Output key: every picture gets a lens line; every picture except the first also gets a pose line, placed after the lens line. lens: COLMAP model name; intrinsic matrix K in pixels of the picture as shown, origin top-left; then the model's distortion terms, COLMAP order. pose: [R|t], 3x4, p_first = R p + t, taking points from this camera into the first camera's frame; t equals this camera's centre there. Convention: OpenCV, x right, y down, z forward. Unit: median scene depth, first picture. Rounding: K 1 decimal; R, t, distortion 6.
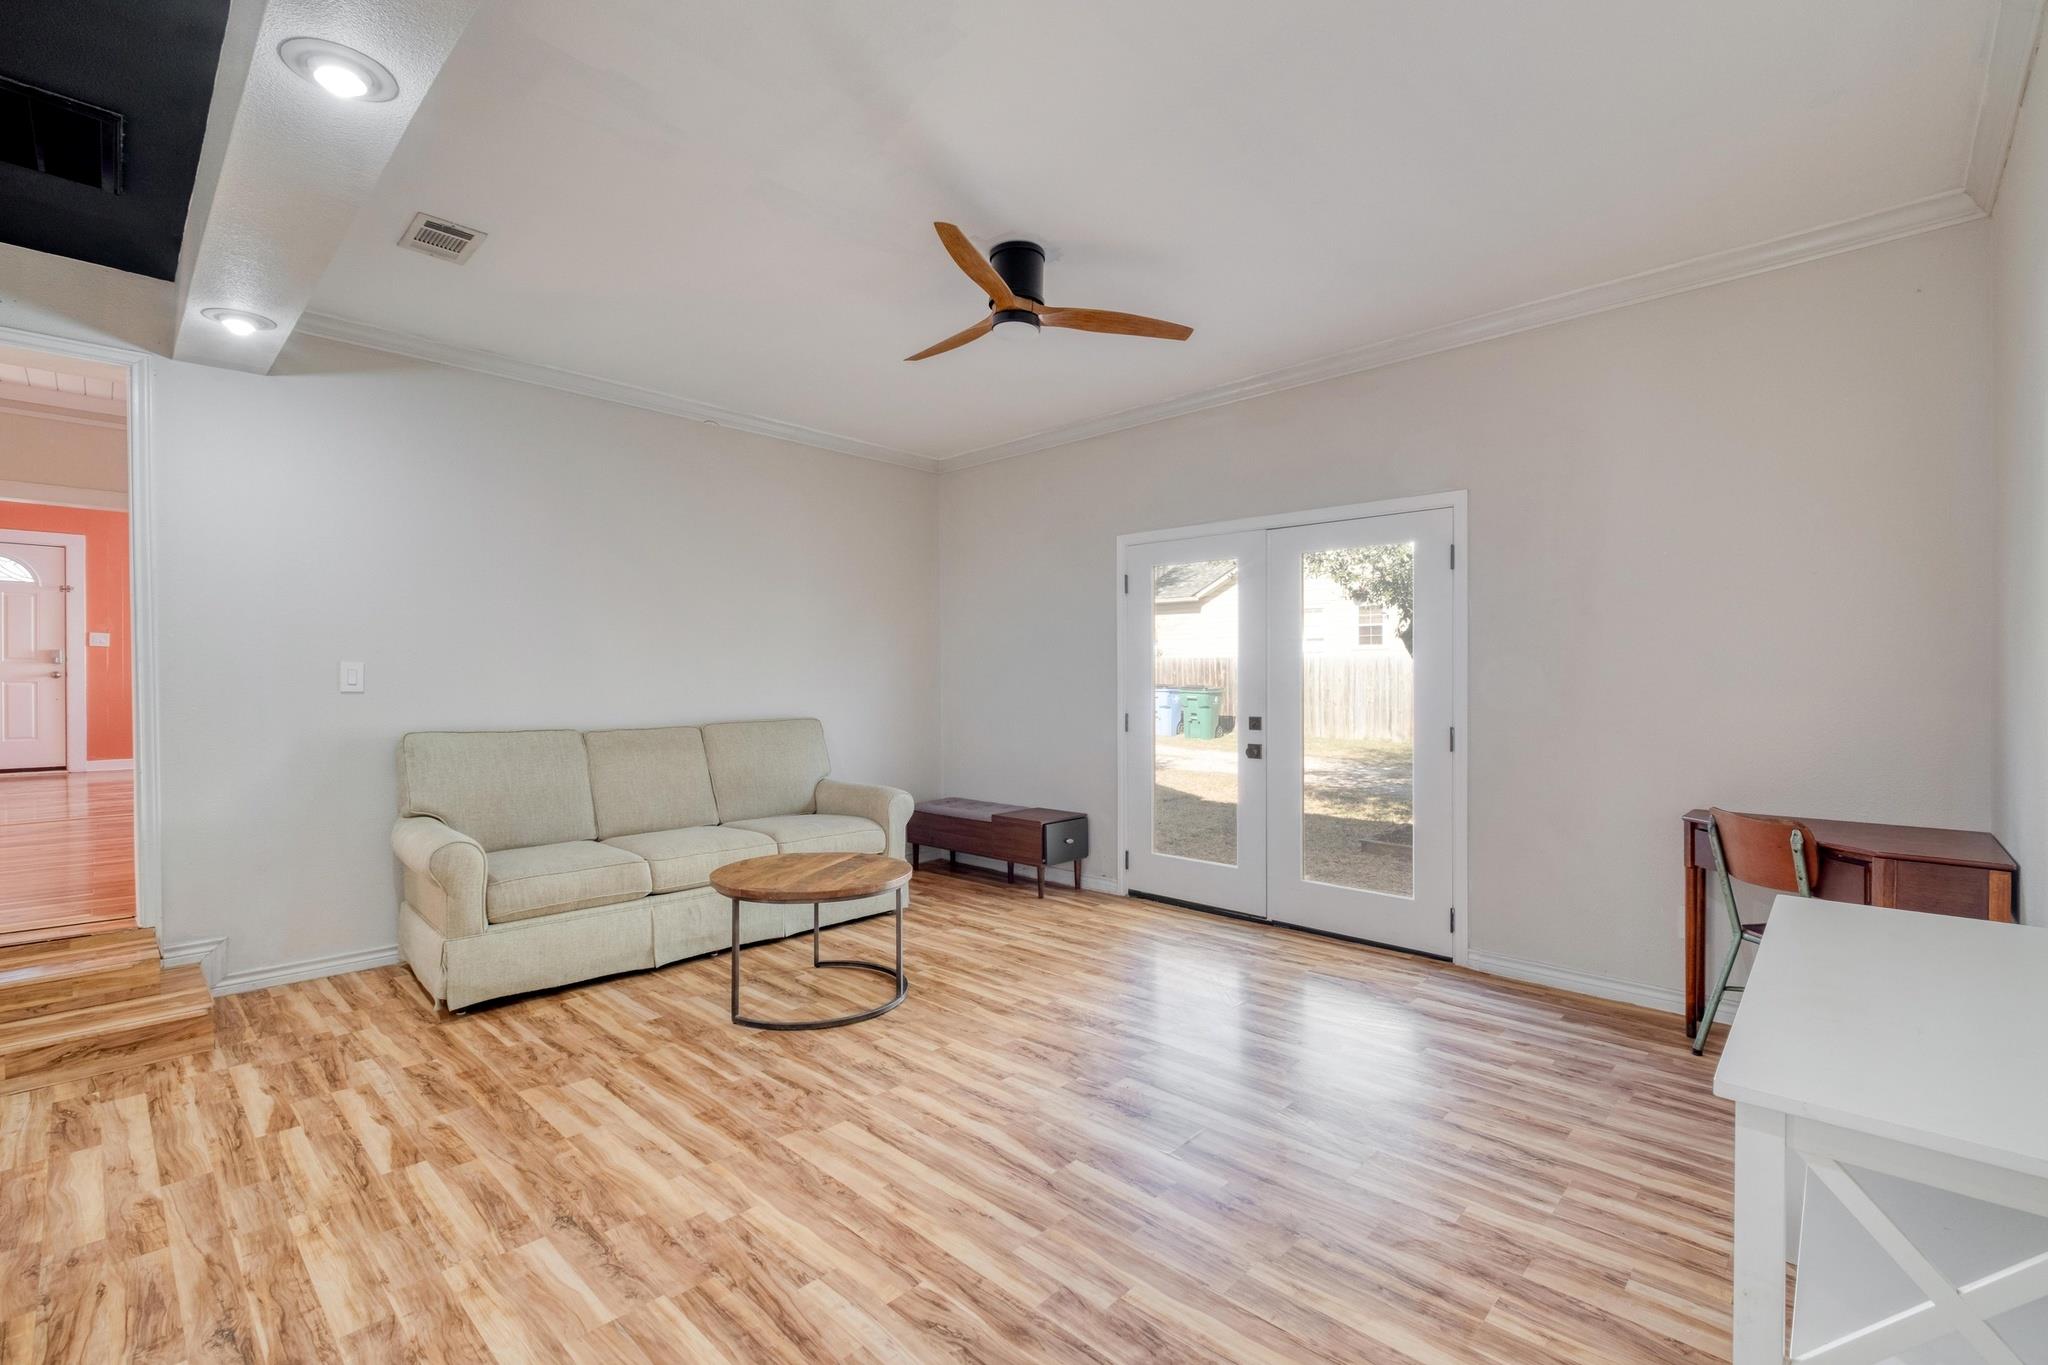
lens RADIAL K [[884.0, 0, 1027.7], [0, 884.0, 687.5], [0, 0, 1]] dist [0.008323, -0.002760]
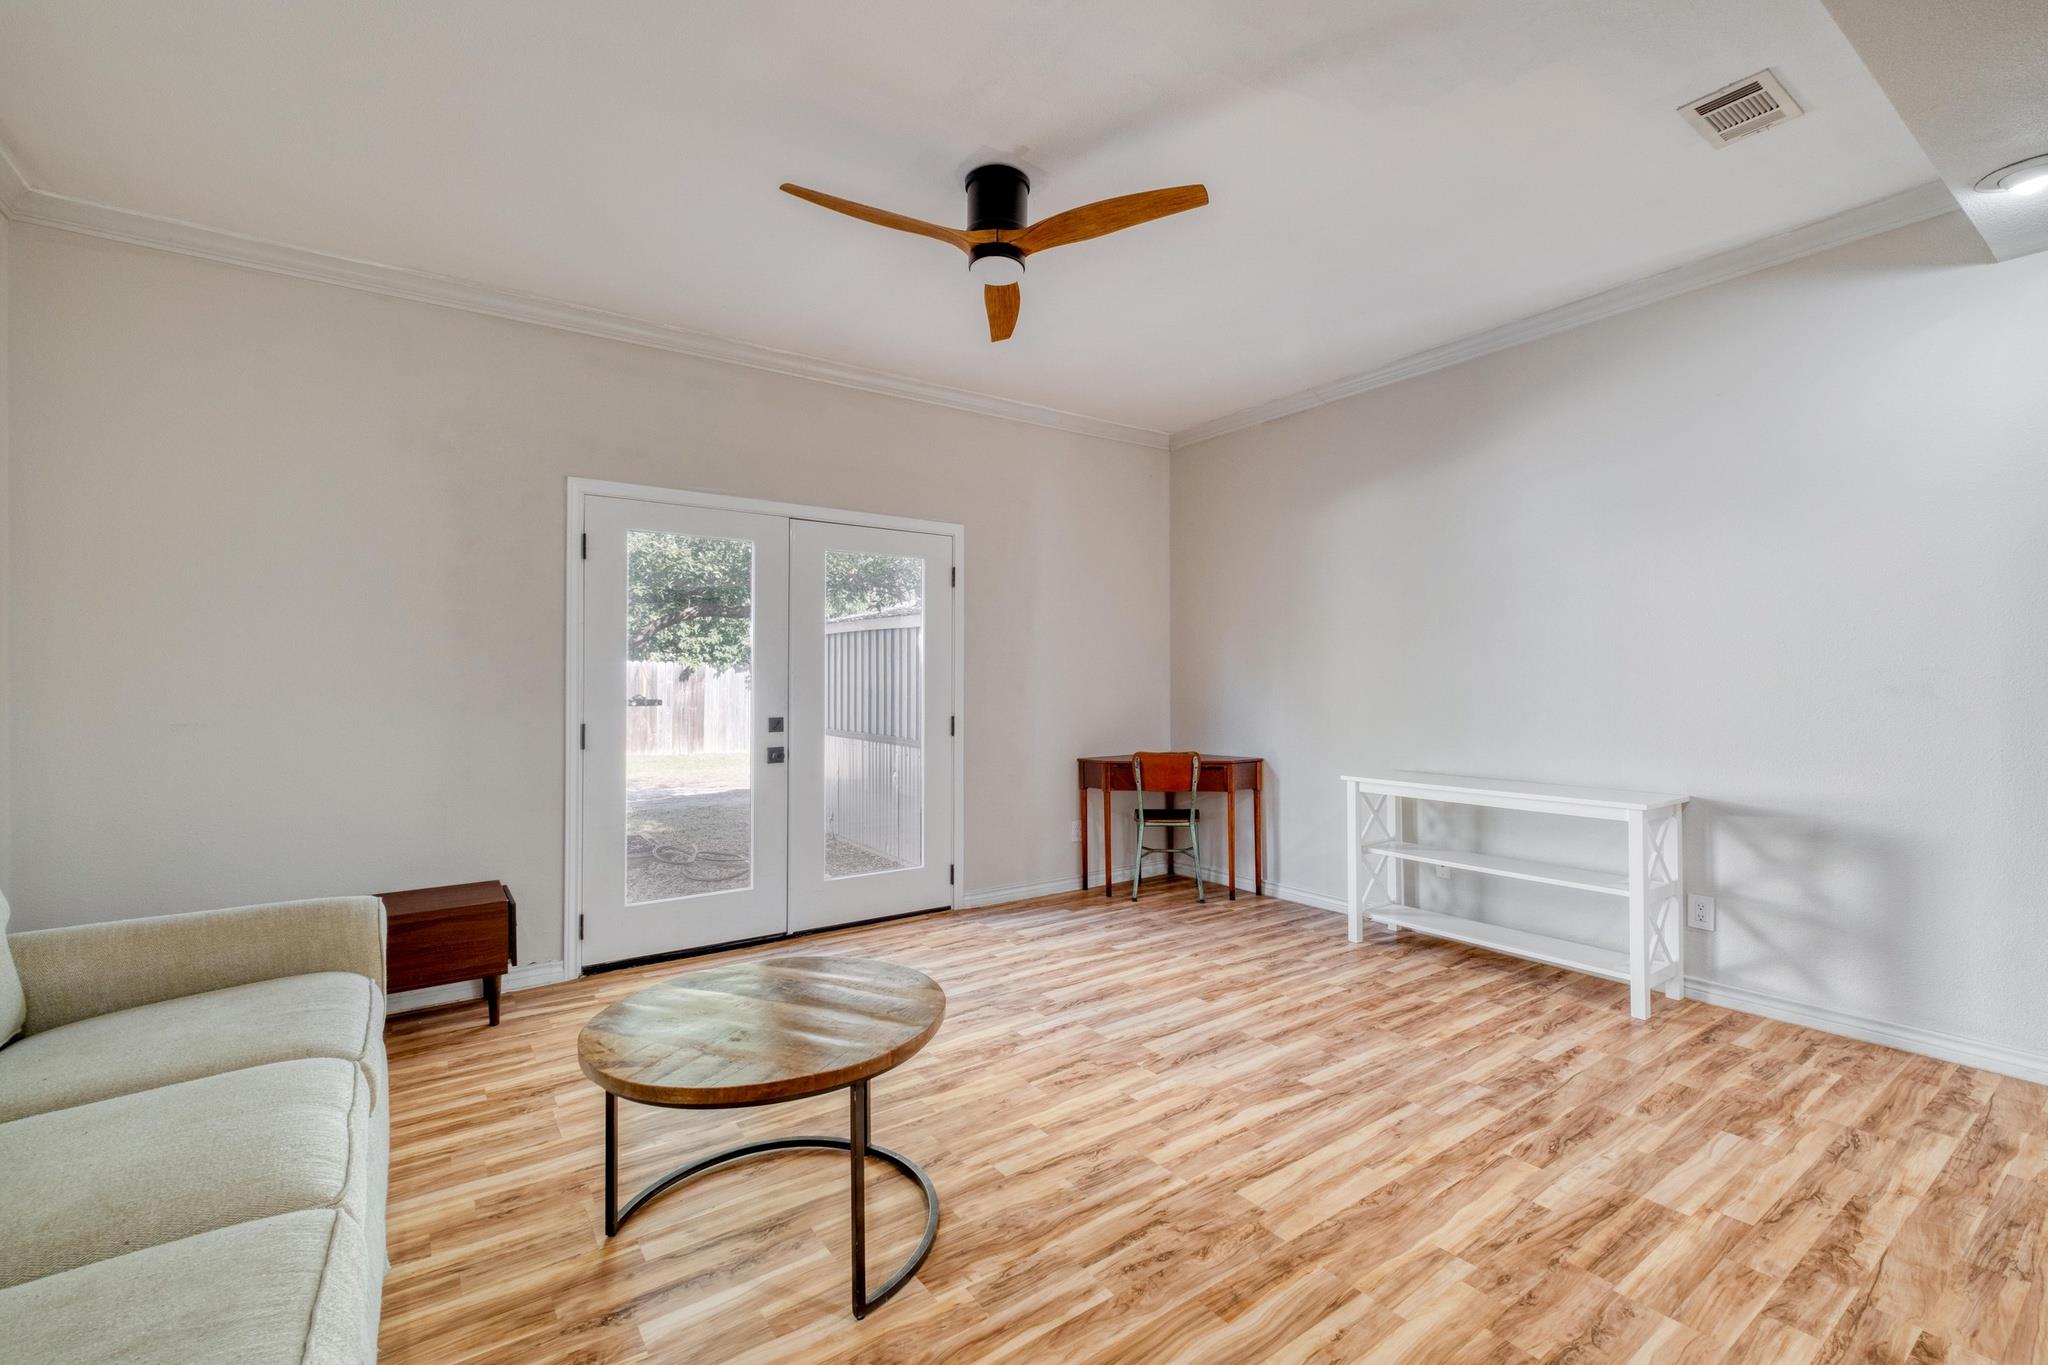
lens RADIAL K [[884.0, 0, 1020.4], [0, 884.0, 677.6], [0, 0, 1]] dist [0.008323, -0.002760]
pose [[0.199439, 0.000977, 0.979910, -0.957357], [0.011991, 0.999922, -0.003437, -0.003923], [-0.979837, 0.012436, 0.199412, 0.910239]]
